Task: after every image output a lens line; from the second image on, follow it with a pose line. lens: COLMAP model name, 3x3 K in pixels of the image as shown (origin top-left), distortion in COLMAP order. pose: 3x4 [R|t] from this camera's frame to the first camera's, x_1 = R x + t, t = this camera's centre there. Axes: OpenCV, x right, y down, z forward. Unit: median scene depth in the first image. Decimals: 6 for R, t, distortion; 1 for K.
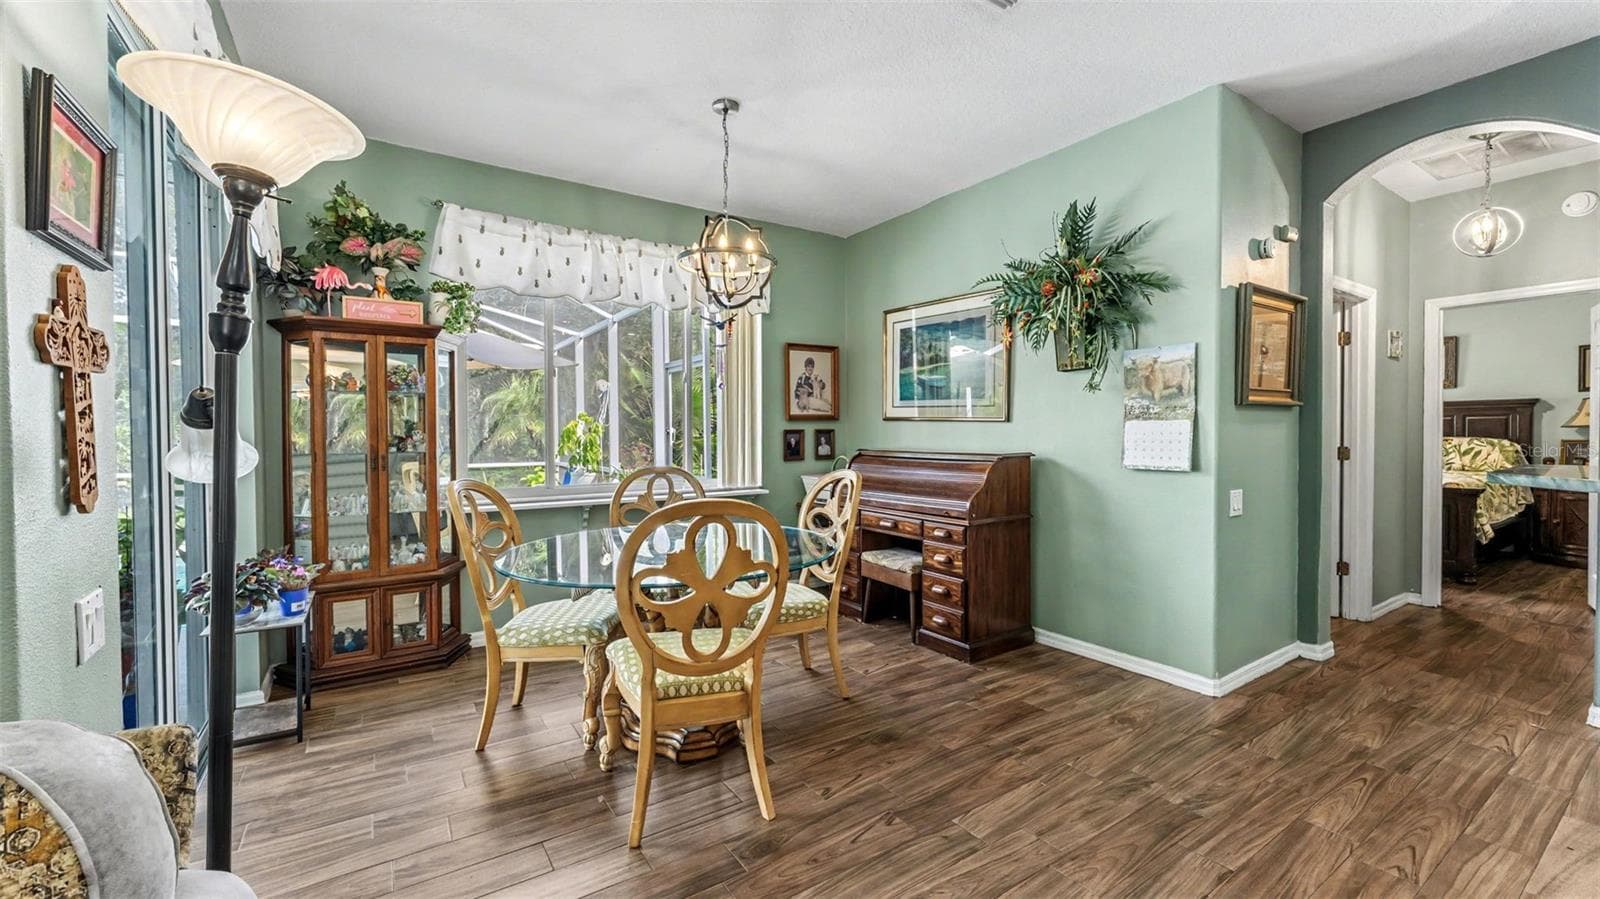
lens RADIAL K [[632.8, 0, 800.8], [0, 632.8, 440.4], [0, 0, 1]] dist [0.001681, 0.000347]
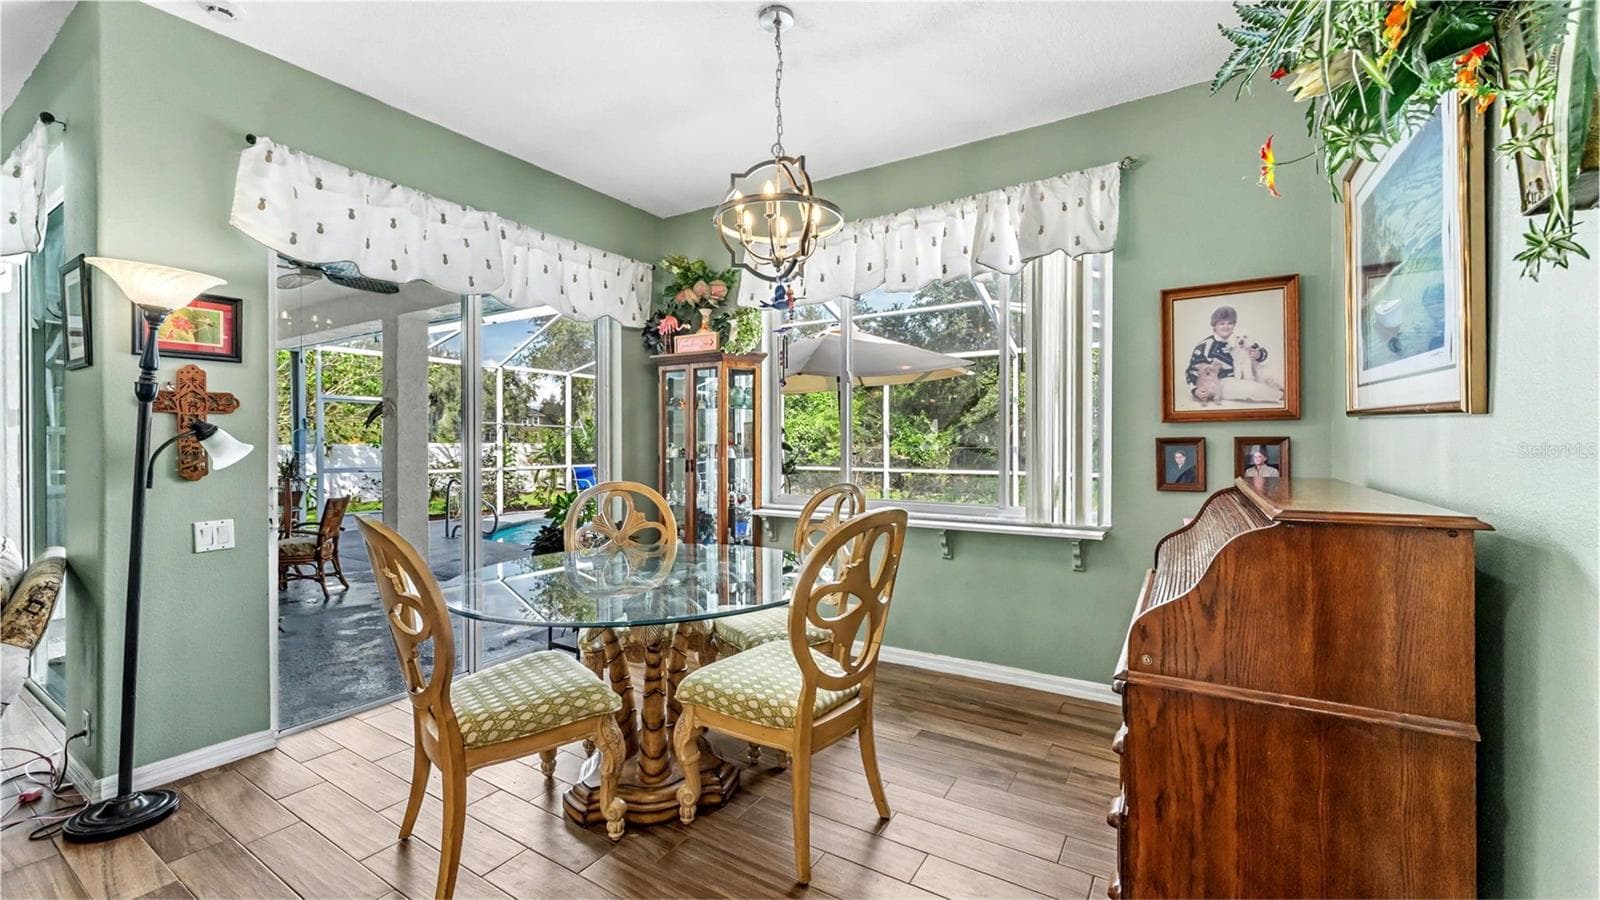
lens RADIAL K [[632.8, 0, 805.8], [0, 632.8, 442.3], [0, 0, 1]] dist [0.001681, 0.000347]
pose [[0.397669, 0.007883, -0.917495, 0.384484], [-0.016081, 0.999869, 0.001621, -0.007907], [0.917388, 0.014110, 0.397743, 0.456293]]
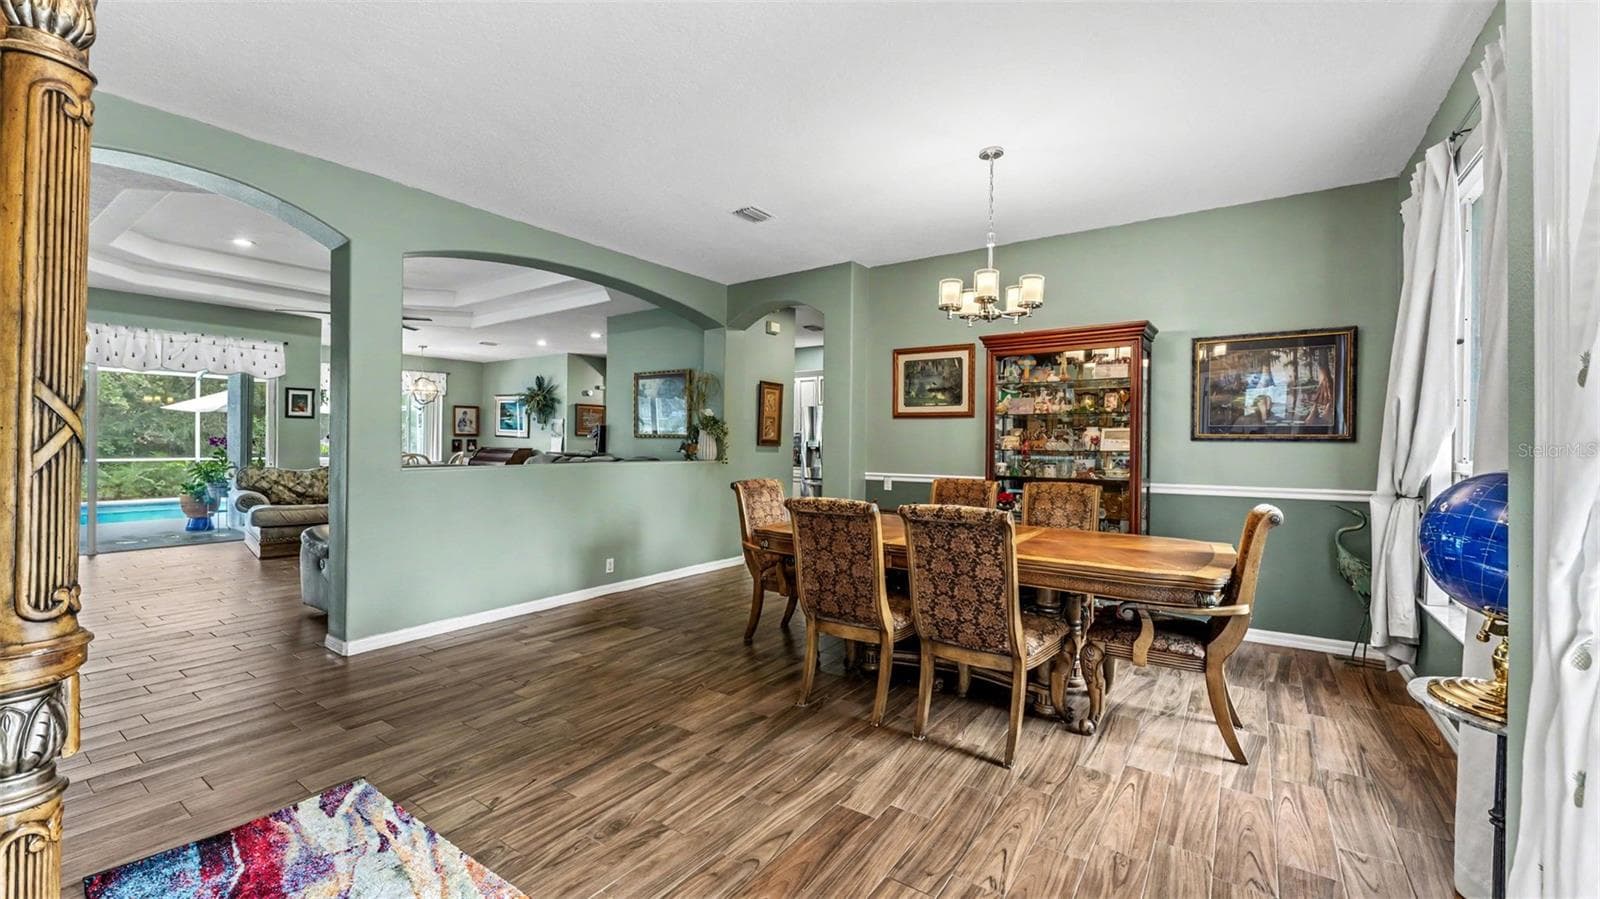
lens RADIAL K [[632.8, 0, 797.8], [0, 632.8, 443.8], [0, 0, 1]] dist [0.001681, 0.000347]
pose [[0.931173, 0.013327, 0.364333, 0.335360], [-0.006128, 0.999763, -0.020909, 0.044508], [-0.364526, 0.017237, 0.931034, -1.844758]]
